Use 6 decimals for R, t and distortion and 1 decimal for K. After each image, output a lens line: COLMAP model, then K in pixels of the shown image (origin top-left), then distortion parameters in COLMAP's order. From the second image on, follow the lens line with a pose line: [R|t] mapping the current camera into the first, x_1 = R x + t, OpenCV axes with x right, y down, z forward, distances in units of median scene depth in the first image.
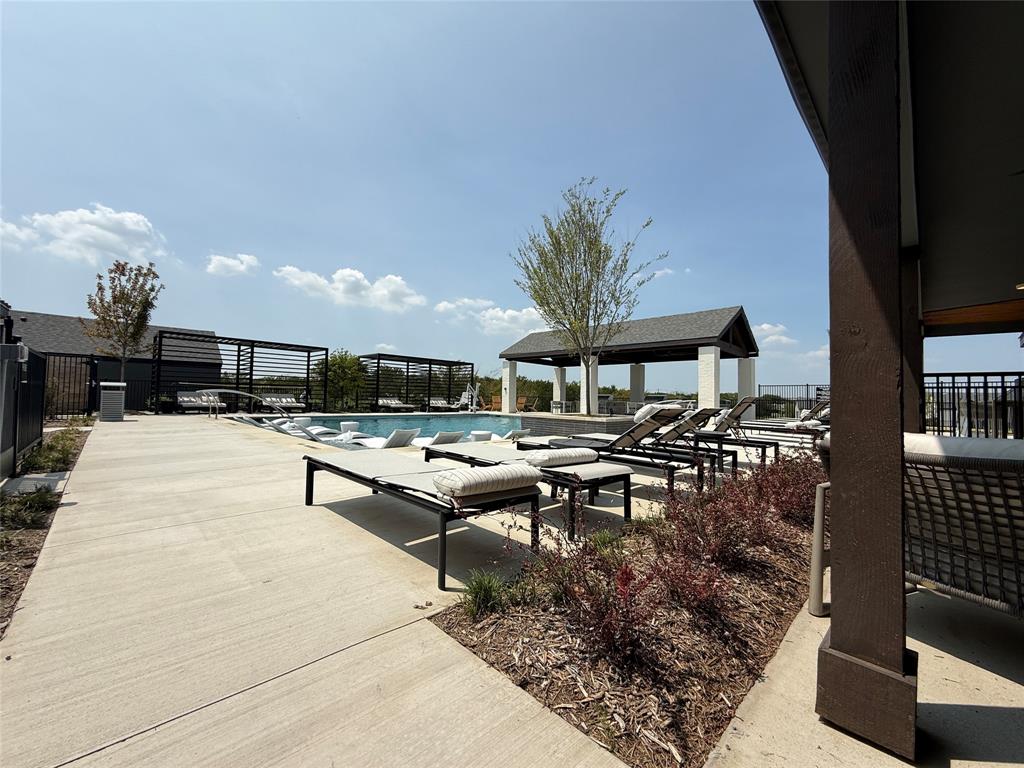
lens RADIAL K [[405.2, 0, 512.0], [0, 405.2, 384.0], [0, 0, 1]] dist [0.001930, 0.000184]
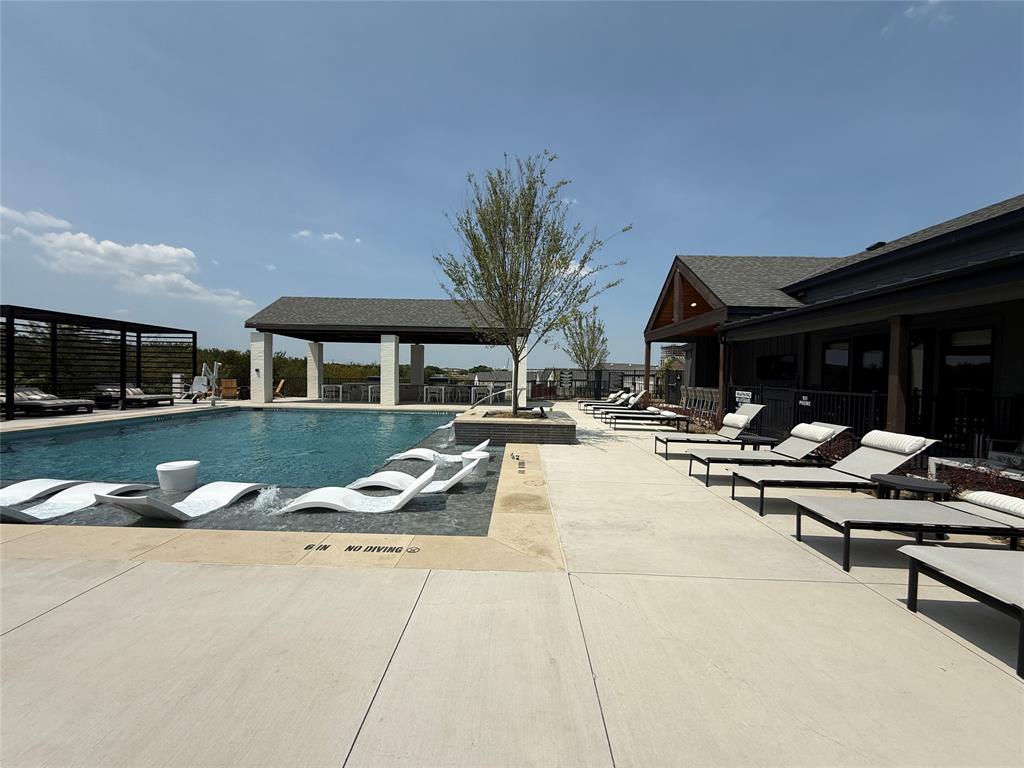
lens RADIAL K [[405.2, 0, 512.0], [0, 405.2, 384.0], [0, 0, 1]] dist [0.001930, 0.000184]
pose [[0.715355, -0.024089, 0.698345, -0.200212], [-0.027790, 0.997634, 0.062880, -0.021298], [-0.698208, -0.064388, 0.712994, 0.135105]]
